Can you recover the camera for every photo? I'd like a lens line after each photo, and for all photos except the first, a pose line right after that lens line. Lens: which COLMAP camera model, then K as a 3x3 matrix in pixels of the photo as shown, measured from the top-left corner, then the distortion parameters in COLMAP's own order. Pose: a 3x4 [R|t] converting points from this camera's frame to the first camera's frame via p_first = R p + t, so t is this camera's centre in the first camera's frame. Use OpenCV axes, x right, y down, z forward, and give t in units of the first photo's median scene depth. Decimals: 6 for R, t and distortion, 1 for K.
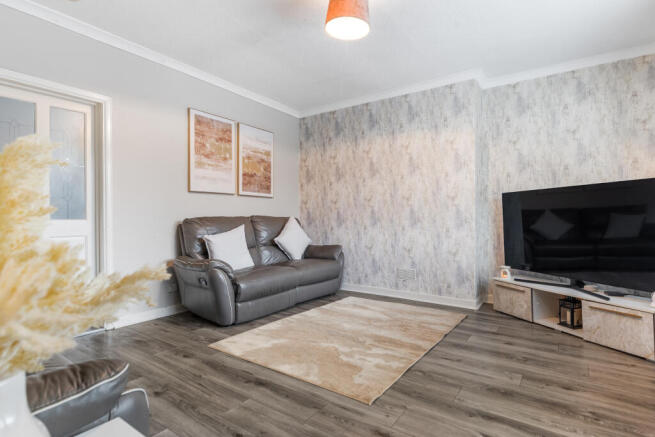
lens RADIAL K [[323.8, 0, 359.4], [0, 323.8, 217.2], [0, 0, 1]] dist [0.002912, 0.000115]
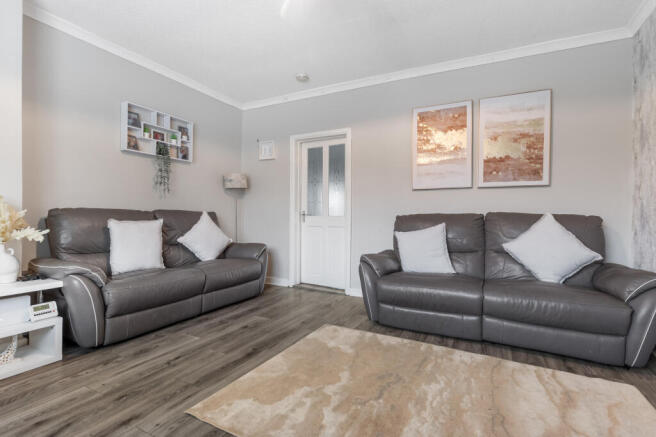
lens RADIAL K [[309.0, 0, 310.4], [0, 309.0, 219.2], [0, 0, 1]] dist [0.005926, -0.000819]
pose [[0.079739, 0.008248, -0.996782, 0.437270], [-0.003034, 0.999963, 0.008031, 0.007763], [0.996811, 0.002384, 0.079761, 0.596618]]
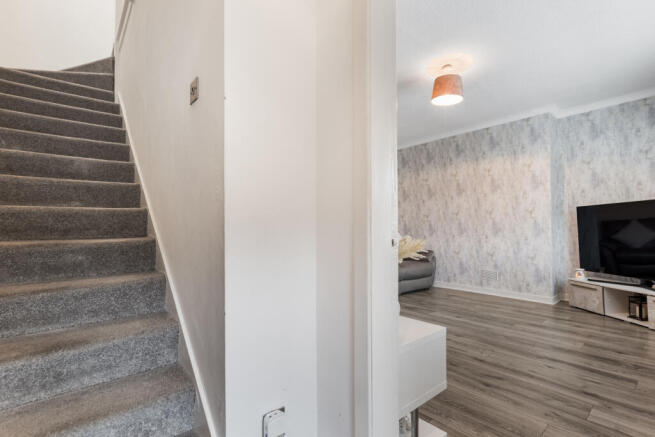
lens RADIAL K [[308.5, 0, 360.7], [0, 308.5, 224.9], [0, 0, 1]] dist [0.005926, -0.000819]
pose [[0.971523, -0.009913, -0.236739, -0.055547], [0.008028, 0.999928, -0.008925, -0.005014], [0.236811, 0.006771, 0.971532, -0.275566]]
